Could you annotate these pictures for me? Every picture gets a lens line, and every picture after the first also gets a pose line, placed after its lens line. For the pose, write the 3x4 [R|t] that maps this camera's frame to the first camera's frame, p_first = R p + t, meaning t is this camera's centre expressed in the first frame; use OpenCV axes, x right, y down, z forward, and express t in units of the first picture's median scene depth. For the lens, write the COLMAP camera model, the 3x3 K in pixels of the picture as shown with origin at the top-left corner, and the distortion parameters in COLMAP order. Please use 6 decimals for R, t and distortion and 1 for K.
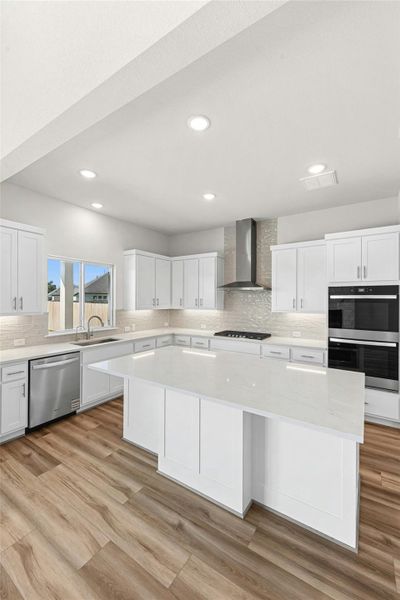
lens RADIAL K [[249.3, 0, 198.7], [0, 249.3, 298.9], [0, 0, 1]] dist [0.019391, -0.005551]
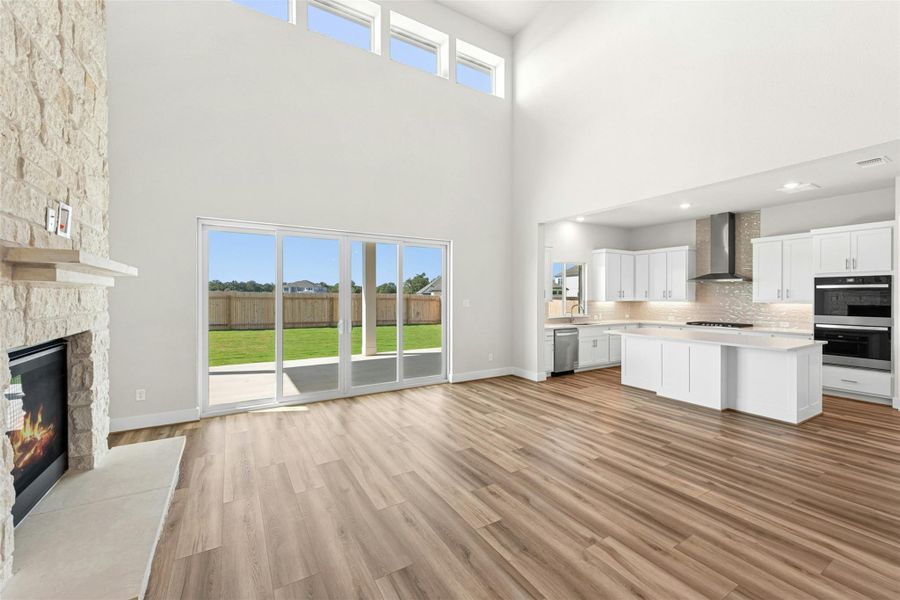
lens RADIAL K [[374.0, 0, 451.5], [0, 374.0, 297.1], [0, 0, 1]] dist [0.019391, -0.005551]
pose [[0.907003, -0.002297, -0.421119, -0.189398], [0.004239, 0.999984, 0.003676, 0.020442], [0.421104, -0.005119, 0.906998, -0.988987]]
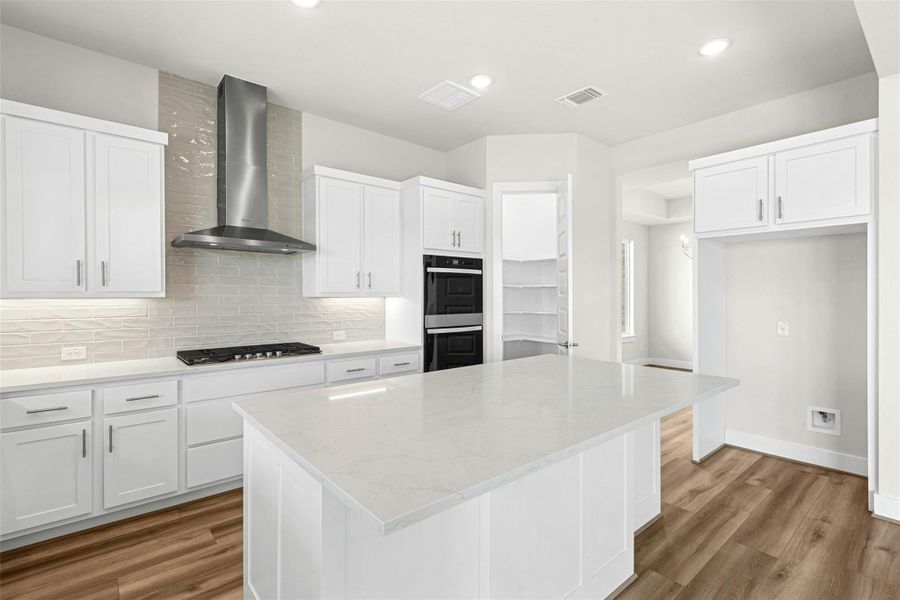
lens RADIAL K [[414.4, 0, 454.0], [0, 414.4, 297.5], [0, 0, 1]] dist [0.003214, -0.000391]
pose [[0.266519, -0.010393, 0.963774, -0.457766], [-0.000538, 0.999940, 0.010932, 0.046998], [-0.963830, -0.003432, 0.266497, 0.527963]]
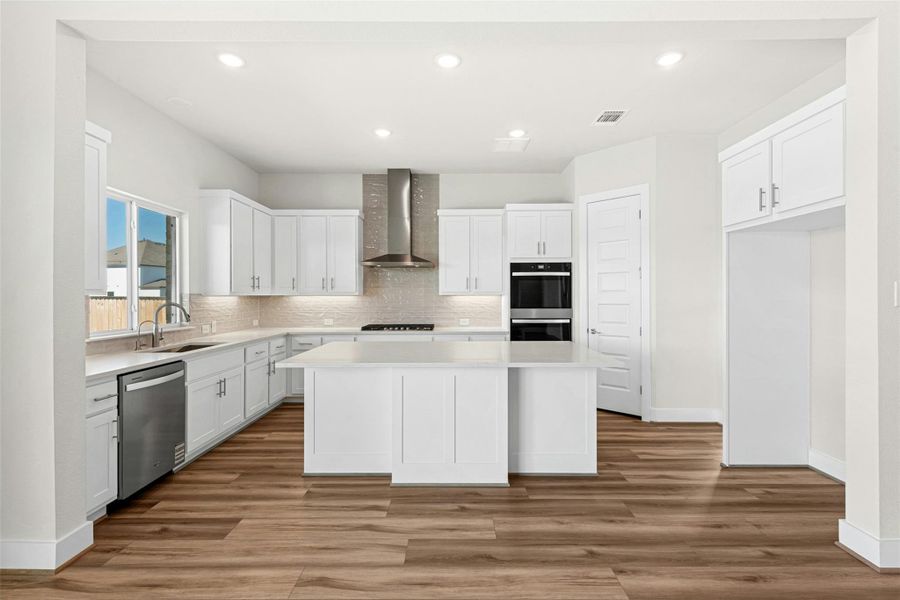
lens RADIAL K [[414.4, 0, 454.0], [0, 414.4, 297.5], [0, 0, 1]] dist [0.003214, -0.000391]
pose [[0.829809, -0.010115, 0.557955, -0.403652], [0.006199, 0.999941, 0.008910, 0.051914], [-0.558012, -0.003935, 0.829823, -0.099527]]
